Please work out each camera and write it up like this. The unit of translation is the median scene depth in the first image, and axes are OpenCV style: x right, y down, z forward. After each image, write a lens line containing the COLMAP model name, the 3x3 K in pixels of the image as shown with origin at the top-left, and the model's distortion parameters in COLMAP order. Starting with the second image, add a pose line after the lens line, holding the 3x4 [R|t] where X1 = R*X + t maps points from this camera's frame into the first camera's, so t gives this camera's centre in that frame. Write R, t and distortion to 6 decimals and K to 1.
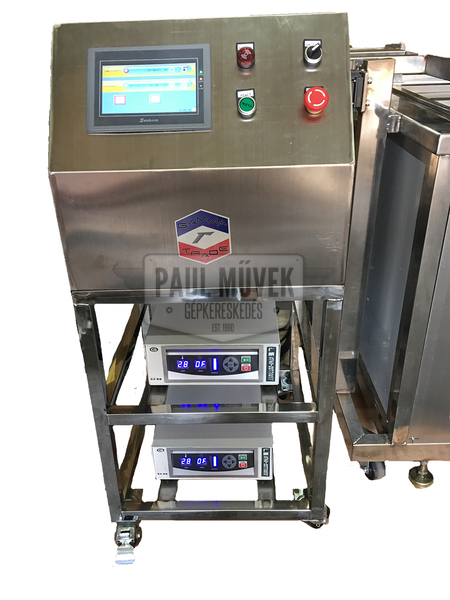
lens RADIAL K [[509.5, 0, 225.0], [0, 509.5, 300.0], [0, 0, 1]] dist [0.042683, -0.003051]
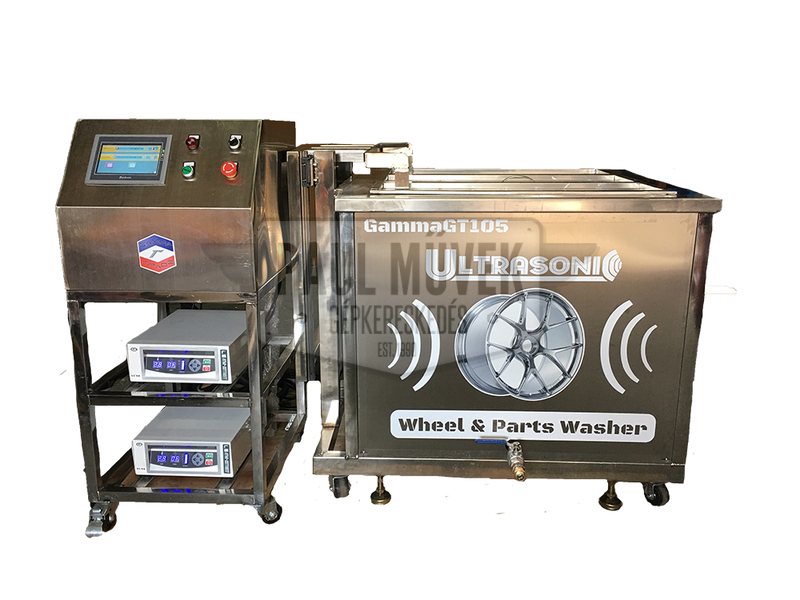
lens RADIAL K [[679.4, 0, 400.0], [0, 679.4, 300.0], [0, 0, 1]] dist [0.042683, -0.003051]
pose [[0.999071, 0.037473, -0.021279, 0.711560], [-0.041383, 0.972015, -0.231246, 0.437236], [0.012018, 0.231912, 0.972663, -0.885899]]
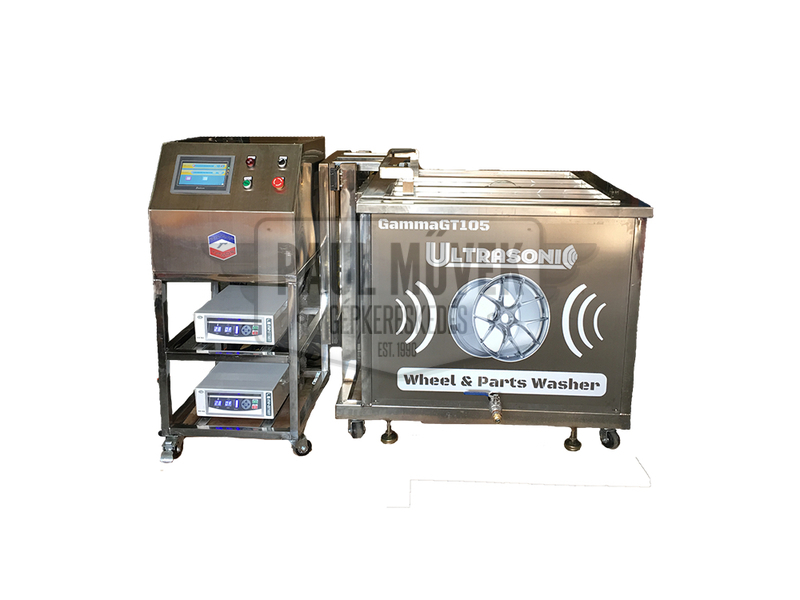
lens RADIAL K [[675.0, 0, 400.3], [0, 675.0, 245.0], [0, 0, 1]] dist [0.045571, -0.003385]
pose [[0.998002, 0.047510, -0.041643, 0.752508], [-0.056854, 0.962823, -0.264082, 0.527014], [0.027548, 0.265922, 0.963601, -1.496199]]
